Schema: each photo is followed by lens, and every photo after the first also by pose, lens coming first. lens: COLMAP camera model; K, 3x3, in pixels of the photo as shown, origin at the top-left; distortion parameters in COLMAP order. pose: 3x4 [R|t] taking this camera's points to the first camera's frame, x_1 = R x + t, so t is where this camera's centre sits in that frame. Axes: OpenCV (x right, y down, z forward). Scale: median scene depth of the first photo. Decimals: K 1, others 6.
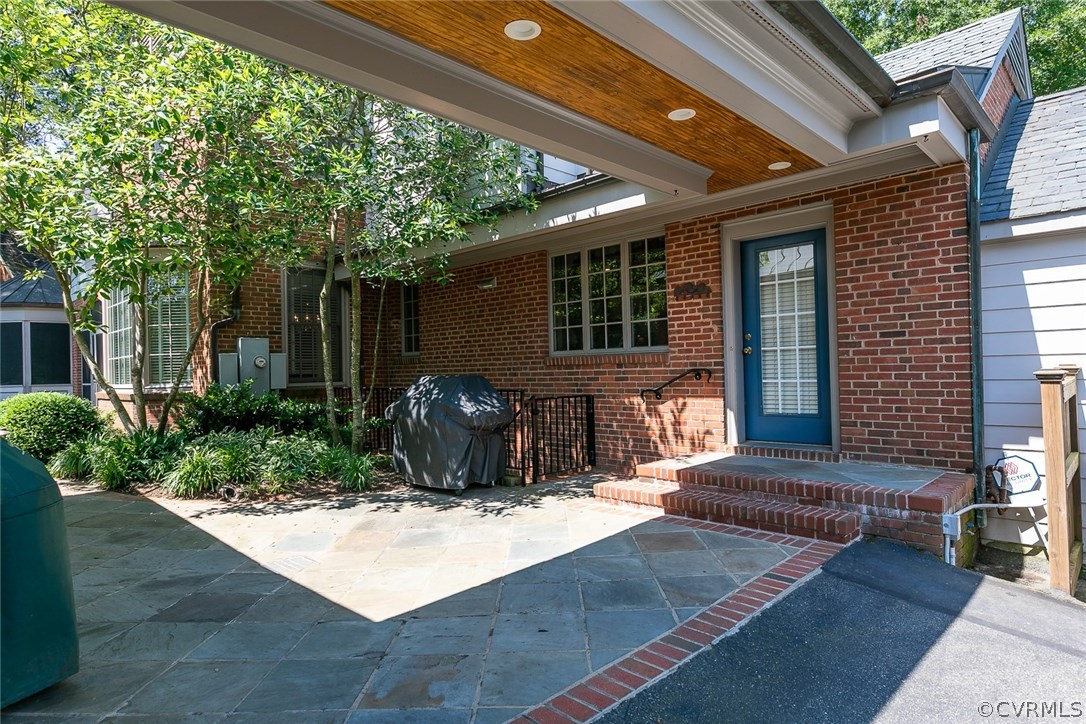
lens RADIAL K [[631.0, 0, 543.5], [0, 631.0, 363.4], [0, 0, 1]] dist [0.009558, 0.000133]
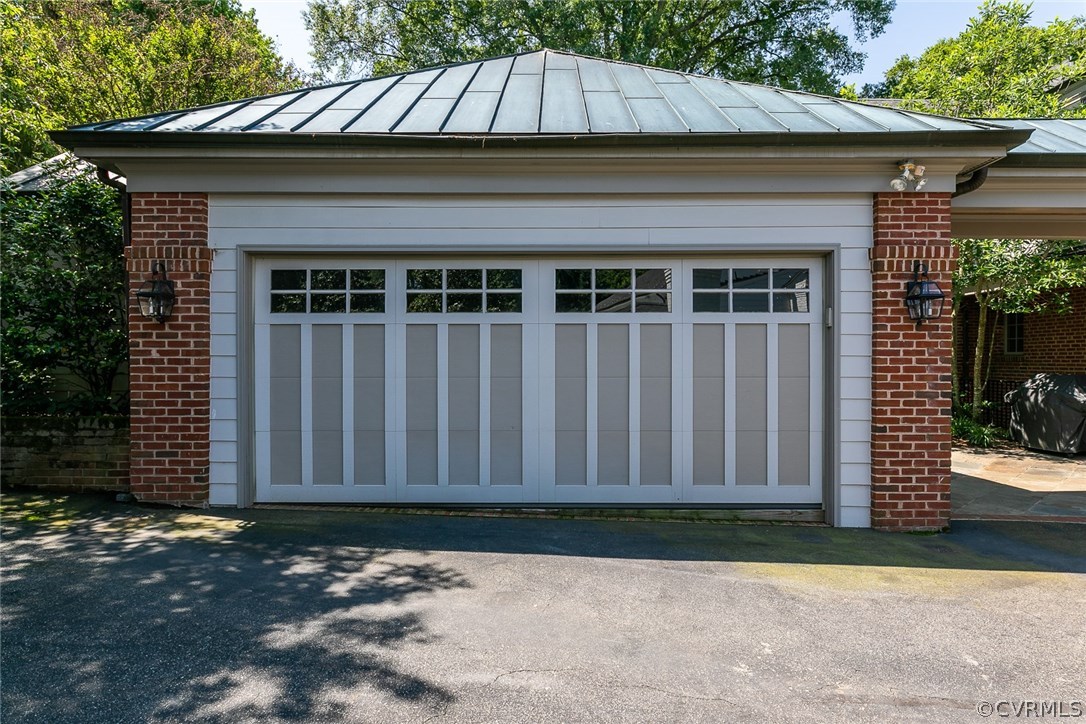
lens RADIAL K [[631.0, 0, 541.7], [0, 631.0, 362.1], [0, 0, 1]] dist [0.009558, 0.000133]
pose [[0.701323, 0.022405, -0.712491, 0.045902], [-0.007067, 0.999675, 0.024480, -0.034287], [0.712809, -0.012134, 0.701254, -0.846632]]
